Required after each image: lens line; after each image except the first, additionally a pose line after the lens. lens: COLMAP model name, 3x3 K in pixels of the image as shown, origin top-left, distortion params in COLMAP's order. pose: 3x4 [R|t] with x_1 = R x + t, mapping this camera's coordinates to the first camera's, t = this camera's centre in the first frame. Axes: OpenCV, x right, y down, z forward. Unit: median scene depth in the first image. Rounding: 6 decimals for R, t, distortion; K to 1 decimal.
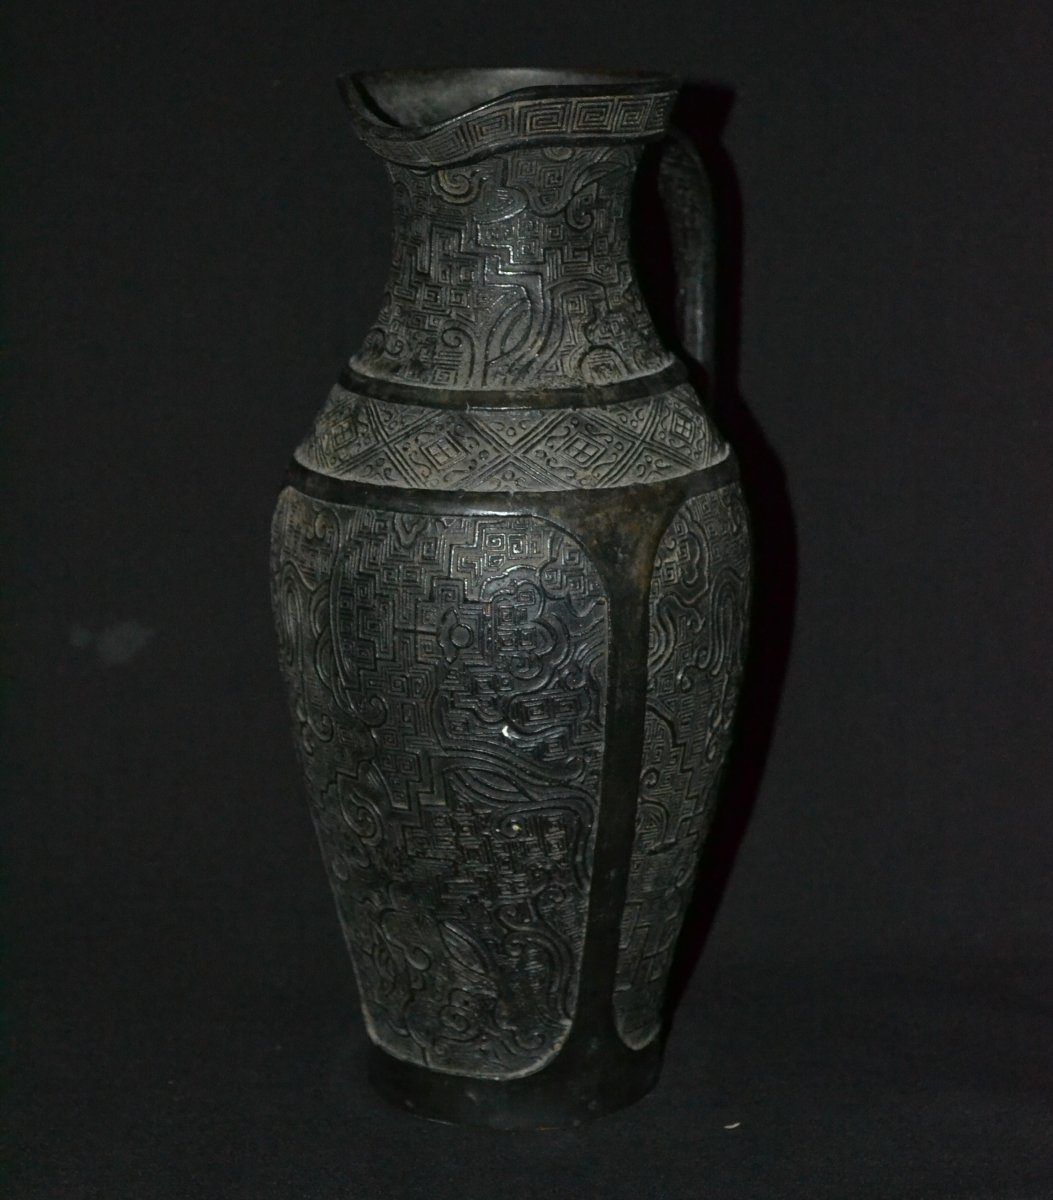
lens RADIAL K [[2761.6, 0, 526.5], [0, 2761.6, 600.0], [0, 0, 1]] dist [0.030192, -0.021532]
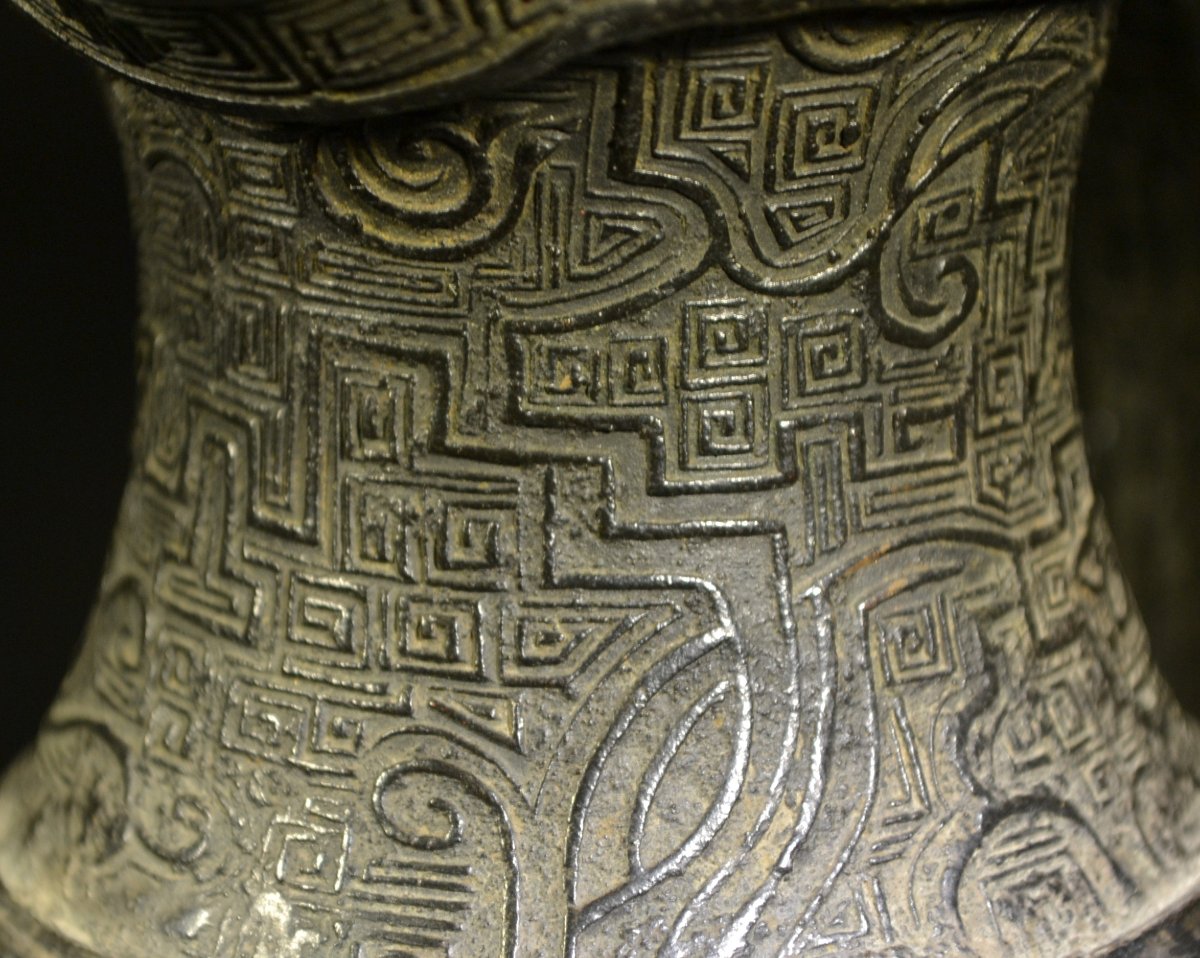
lens RADIAL K [[3820.9, 0, 600.0], [0, 3820.9, 479.0], [0, 0, 1]] dist [0.116883, 0.153662]
pose [[0.994548, -0.039422, 0.096546, -0.042062], [0.038785, 0.999212, 0.008467, -0.124998], [-0.096803, -0.004676, 0.995293, 0.665498]]
